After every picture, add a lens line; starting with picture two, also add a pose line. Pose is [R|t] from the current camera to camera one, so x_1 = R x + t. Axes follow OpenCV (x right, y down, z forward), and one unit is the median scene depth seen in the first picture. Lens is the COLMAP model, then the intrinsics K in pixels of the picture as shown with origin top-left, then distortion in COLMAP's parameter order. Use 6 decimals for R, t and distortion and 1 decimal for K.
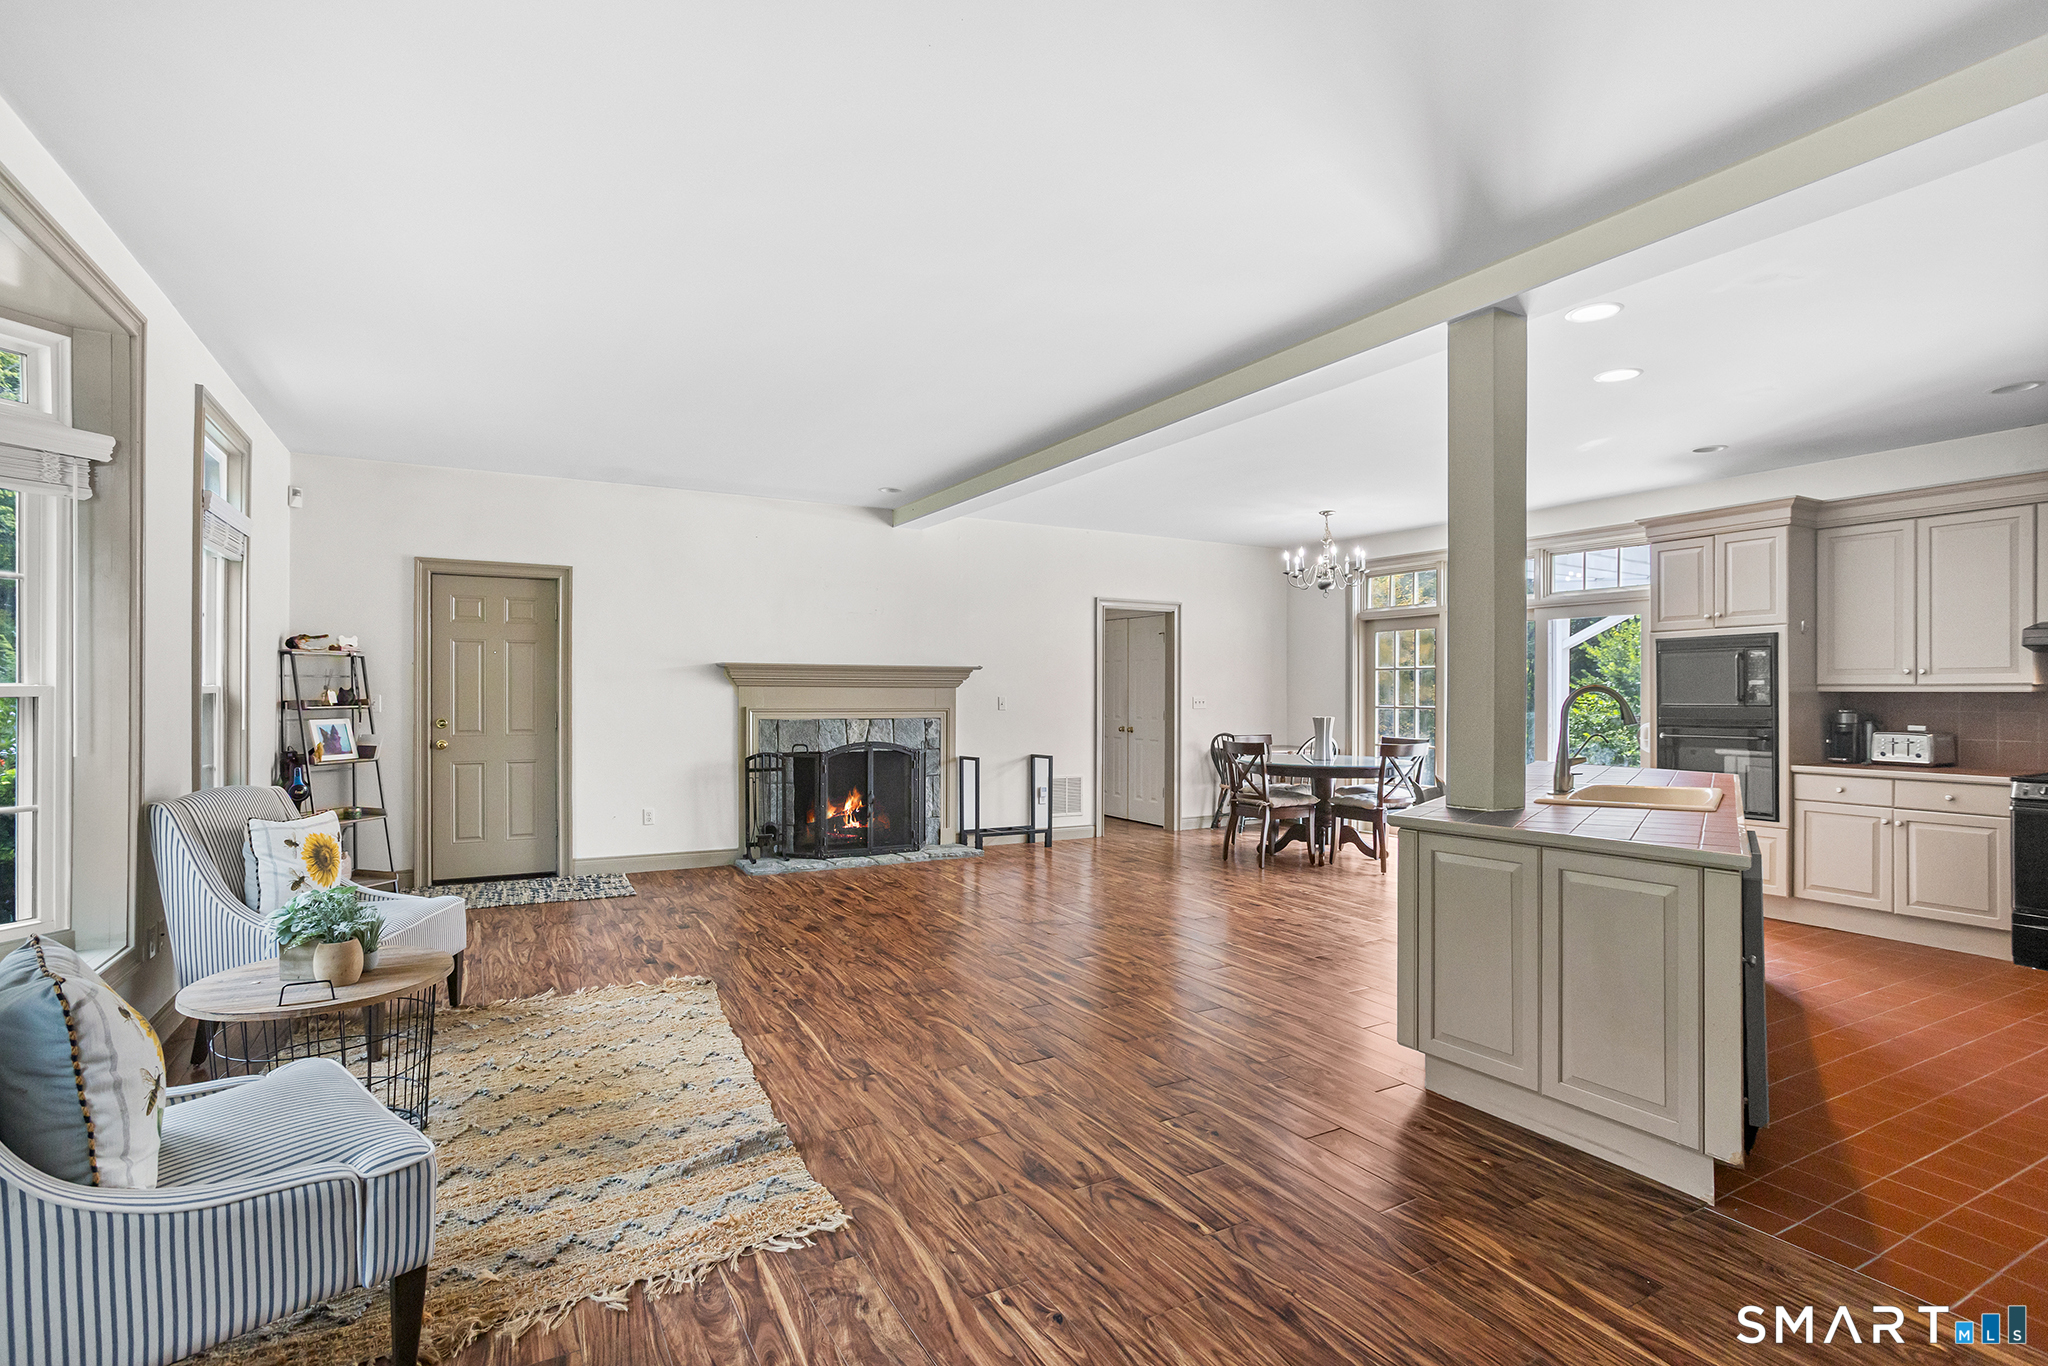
lens RADIAL K [[991.2, 0, 1045.1], [0, 991.2, 692.4], [0, 0, 1]] dist [0.003353, 0.001834]
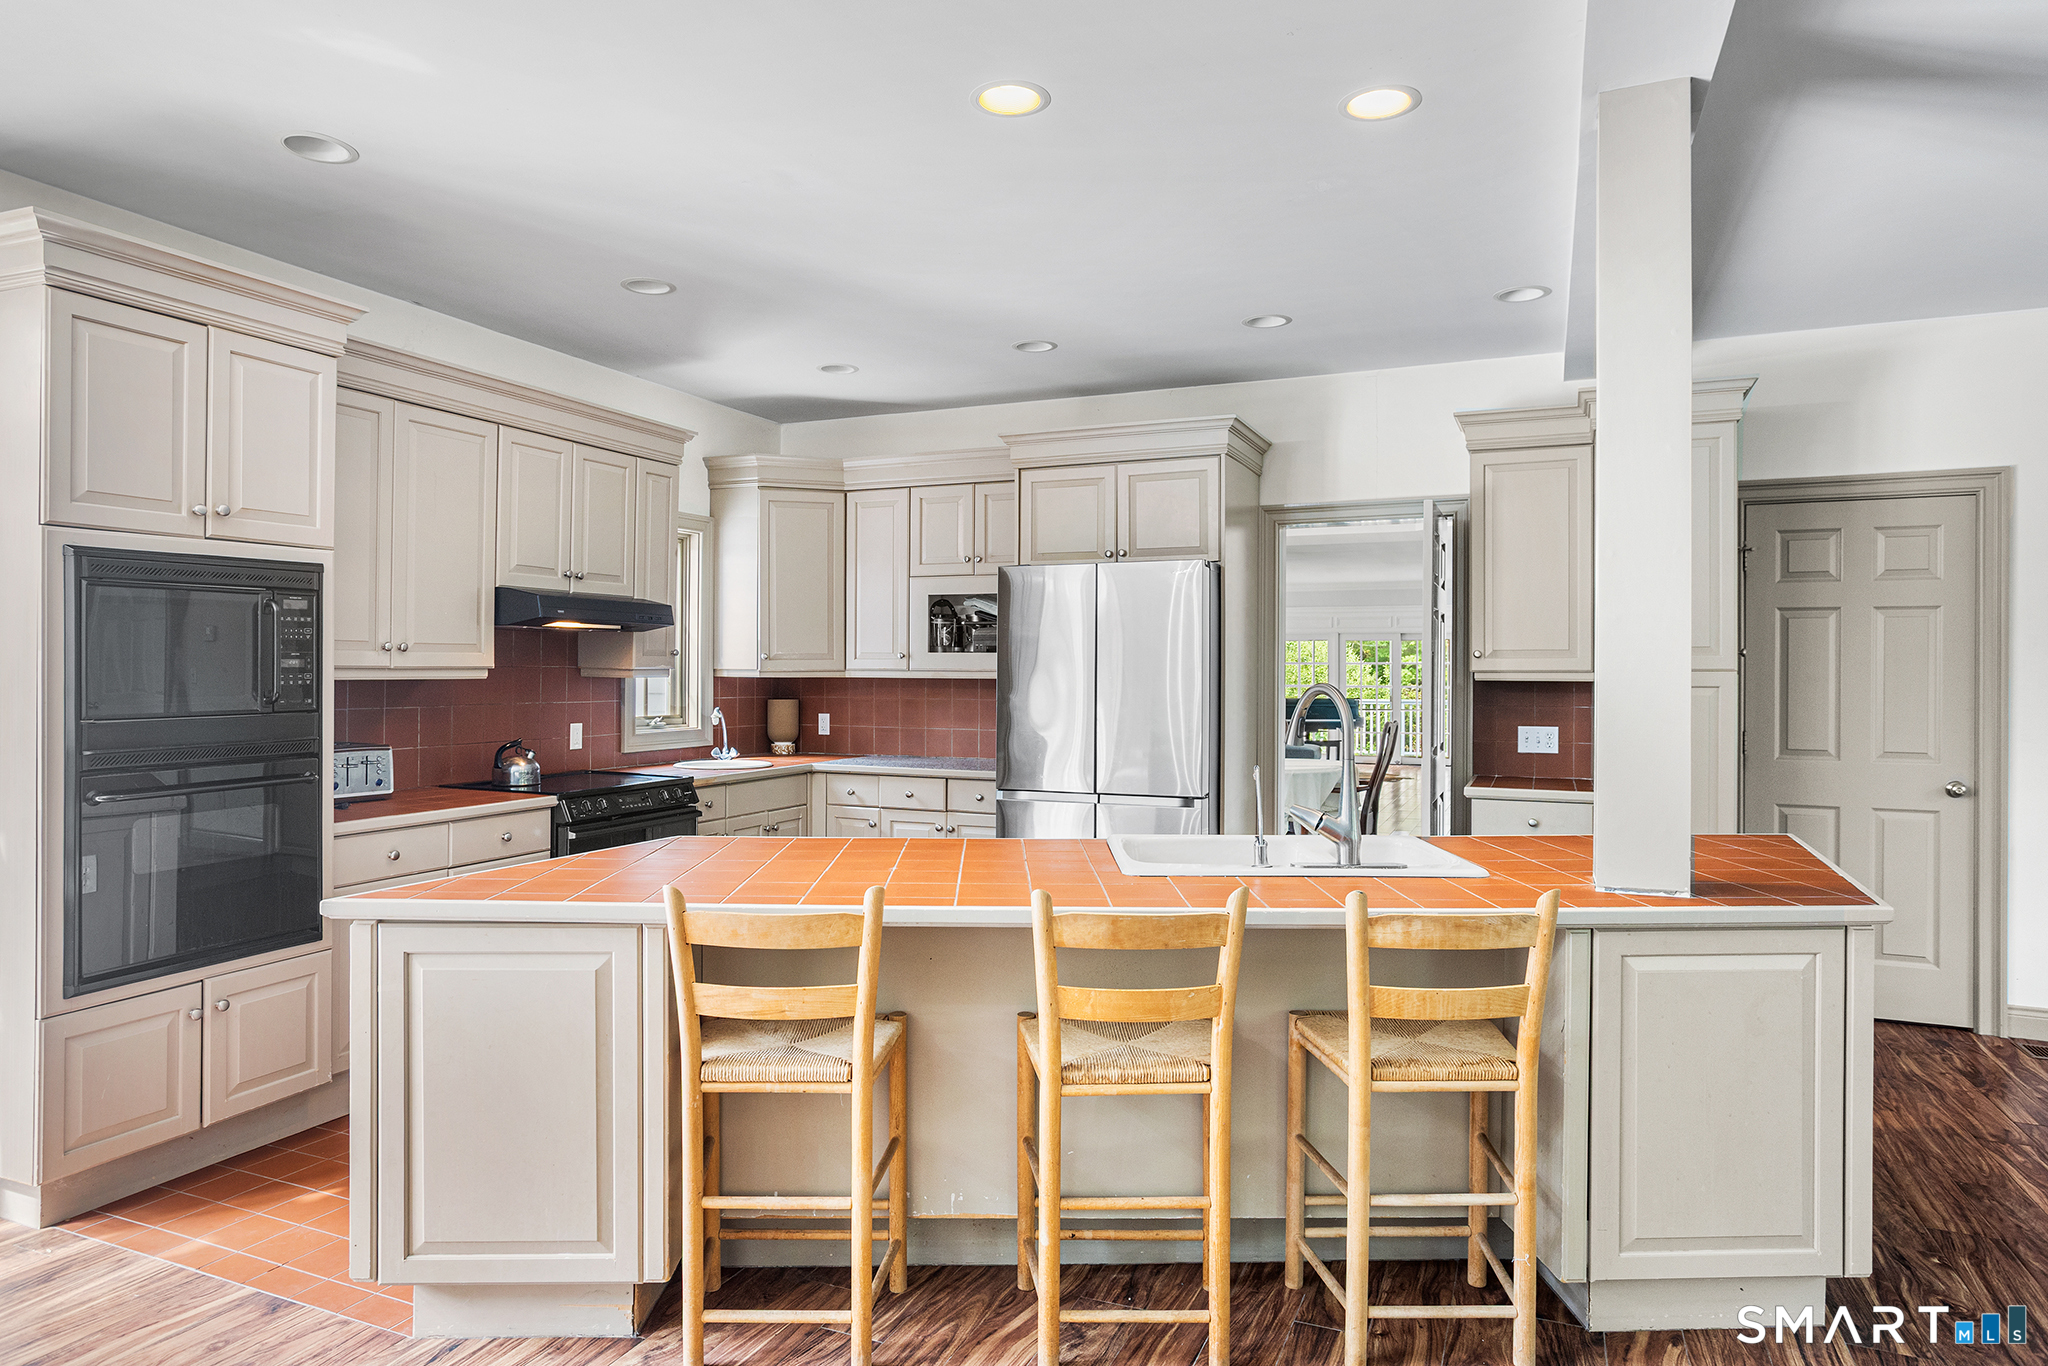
lens RADIAL K [[1258.3, 0, 973.9], [0, 1258.3, 685.9], [0, 0, 1]] dist [0.030655, 0.003820]
pose [[-0.558991, -0.014013, 0.829055, 0.014384], [-0.003751, 0.999890, 0.014371, -0.006617], [-0.829165, 0.004923, -0.558982, 0.807320]]
